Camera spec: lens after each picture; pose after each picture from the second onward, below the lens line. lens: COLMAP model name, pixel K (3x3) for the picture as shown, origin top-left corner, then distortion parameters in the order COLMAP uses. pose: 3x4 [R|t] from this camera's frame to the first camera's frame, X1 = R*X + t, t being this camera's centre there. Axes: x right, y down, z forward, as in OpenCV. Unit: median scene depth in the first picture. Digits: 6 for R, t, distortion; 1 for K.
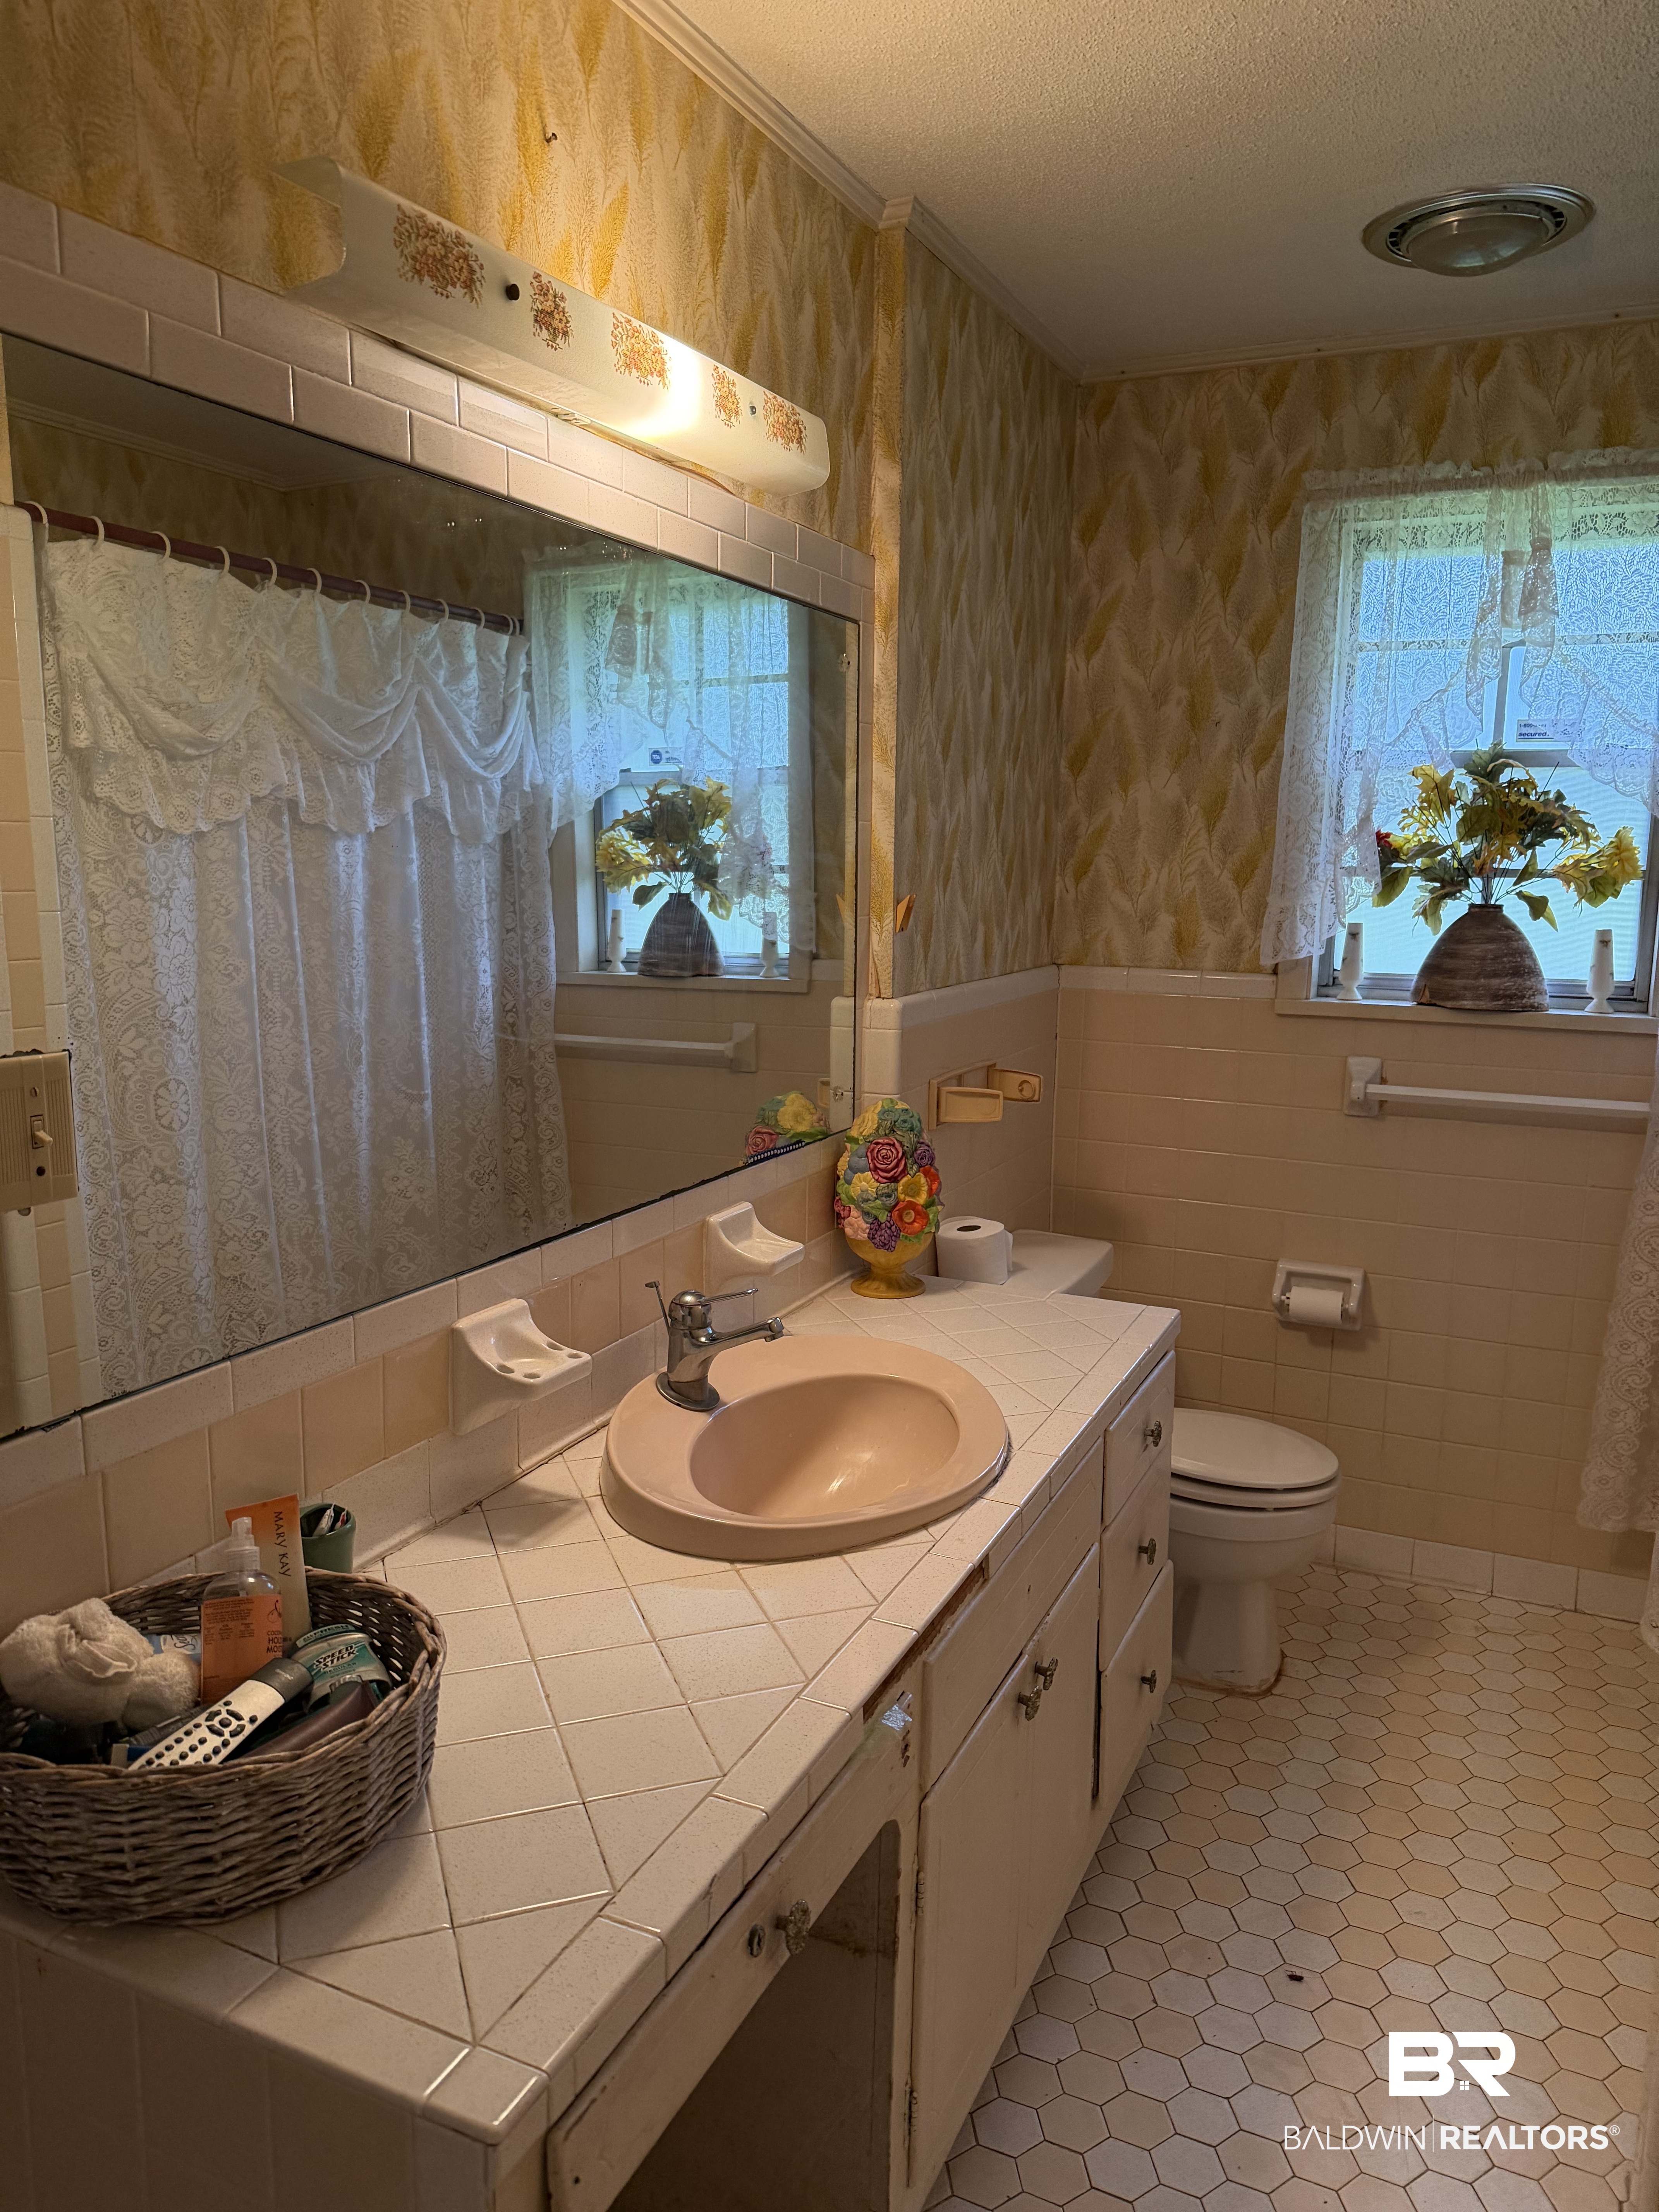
lens RADIAL K [[1555.4, 0, 829.5], [0, 1555.4, 1106.0], [0, 0, 1]] dist [-0.004329, -0.007727]
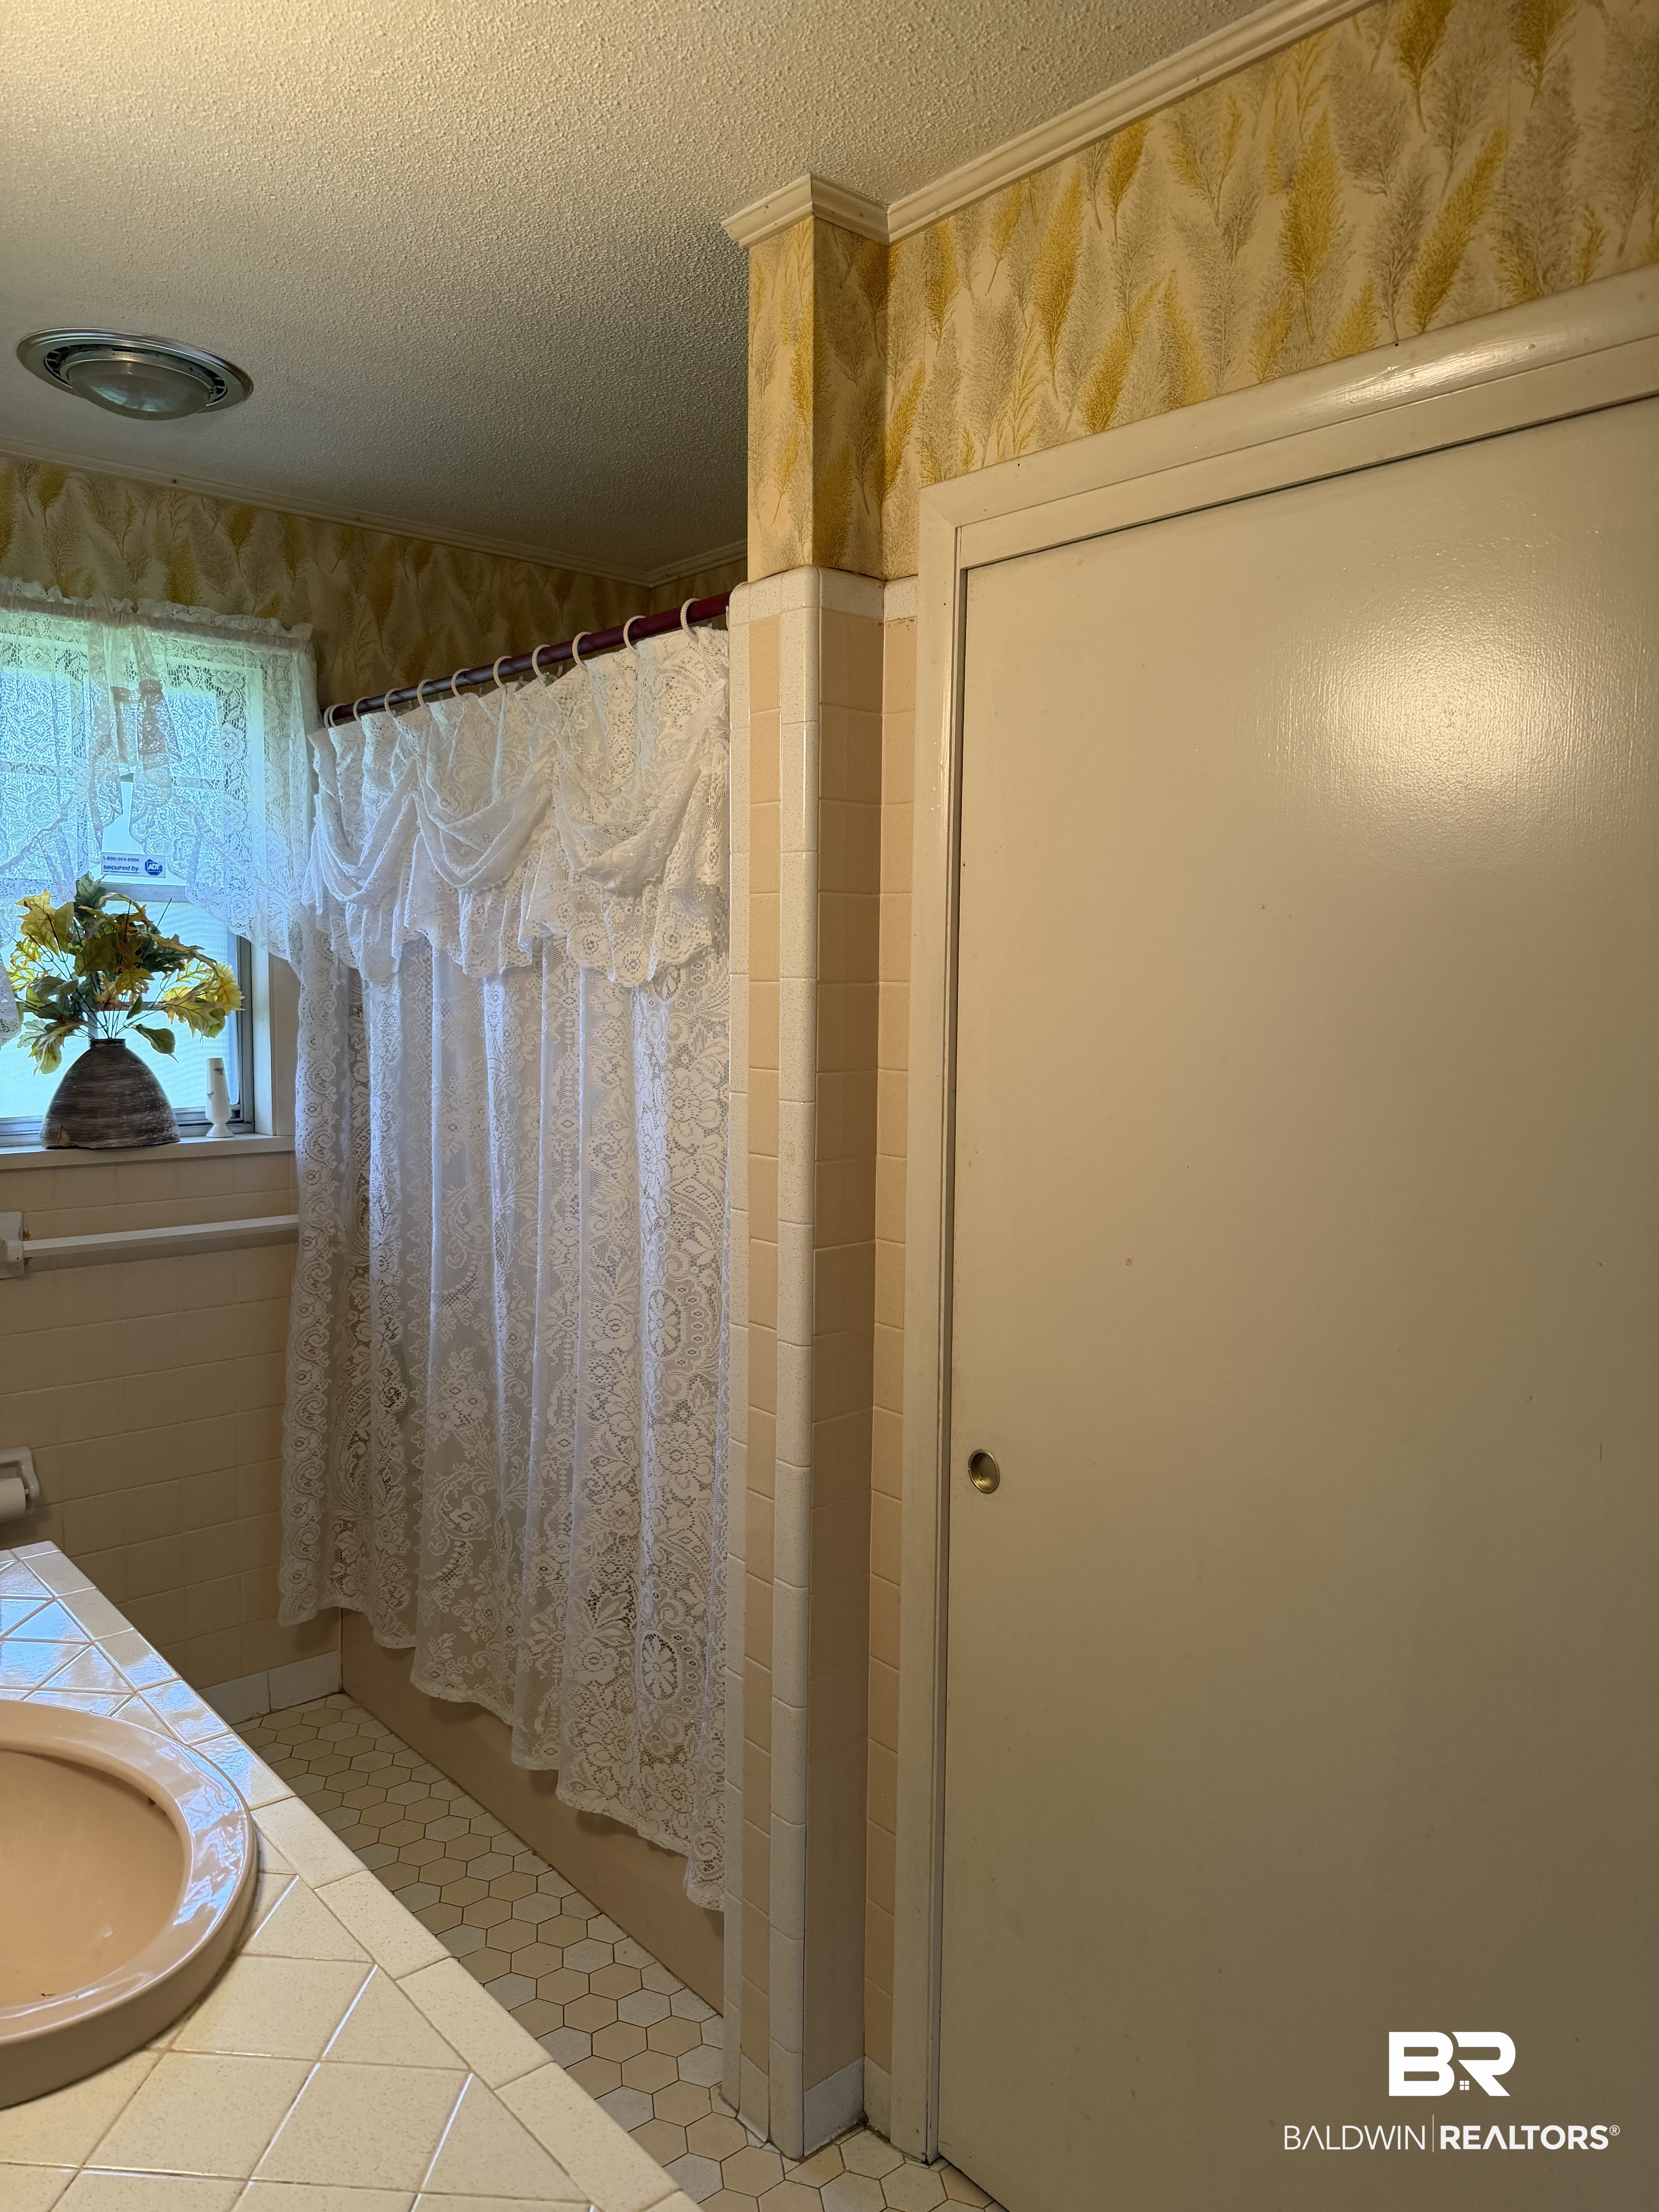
lens RADIAL K [[1555.4, 0, 829.5], [0, 1555.4, 1106.0], [0, 0, 1]] dist [-0.004329, -0.007727]
pose [[0.404276, -0.086006, 0.910585, -0.288215], [0.147620, 0.988652, 0.027840, -0.049639], [-0.902646, 0.123166, 0.412384, 0.199201]]
